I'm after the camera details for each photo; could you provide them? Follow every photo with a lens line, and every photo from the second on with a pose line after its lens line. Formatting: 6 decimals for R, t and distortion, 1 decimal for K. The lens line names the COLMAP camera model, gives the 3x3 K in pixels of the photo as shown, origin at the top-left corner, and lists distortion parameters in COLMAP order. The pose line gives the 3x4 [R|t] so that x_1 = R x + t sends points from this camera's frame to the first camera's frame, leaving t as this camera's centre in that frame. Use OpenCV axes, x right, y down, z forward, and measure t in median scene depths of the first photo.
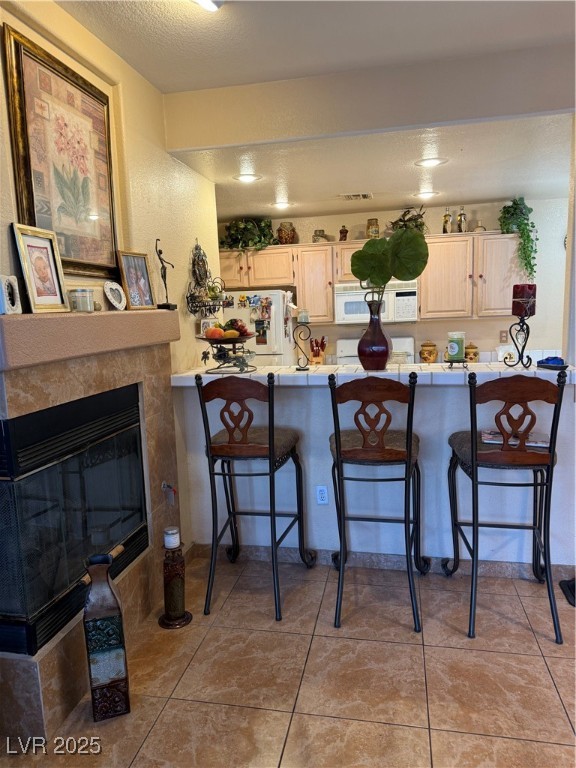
lens RADIAL K [[548.9, 0, 287.0], [0, 548.9, 383.7], [0, 0, 1]] dist [0.052050, -0.047556]
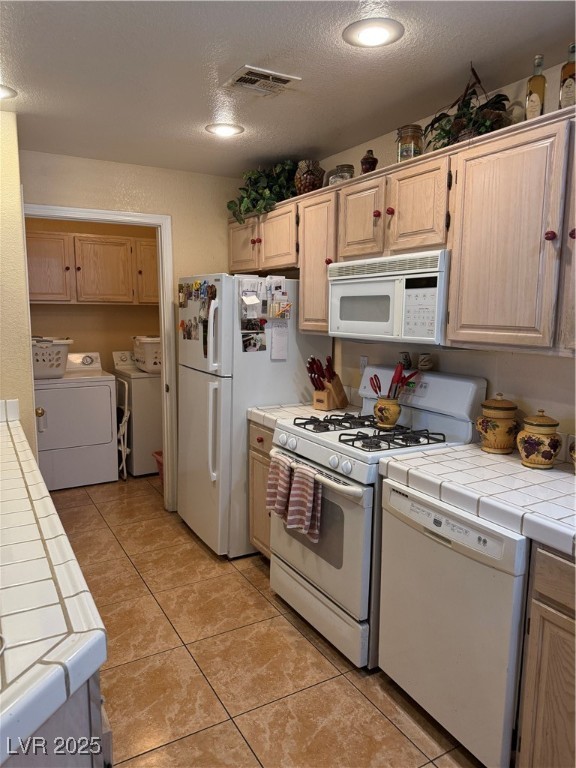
lens RADIAL K [[548.9, 0, 288.0], [0, 548.9, 385.6], [0, 0, 1]] dist [0.052050, -0.047556]
pose [[0.654879, 0.148791, -0.740942, 0.486647], [-0.136902, 0.987563, 0.077316, -0.099681], [0.743231, 0.050804, 0.667104, 0.622628]]
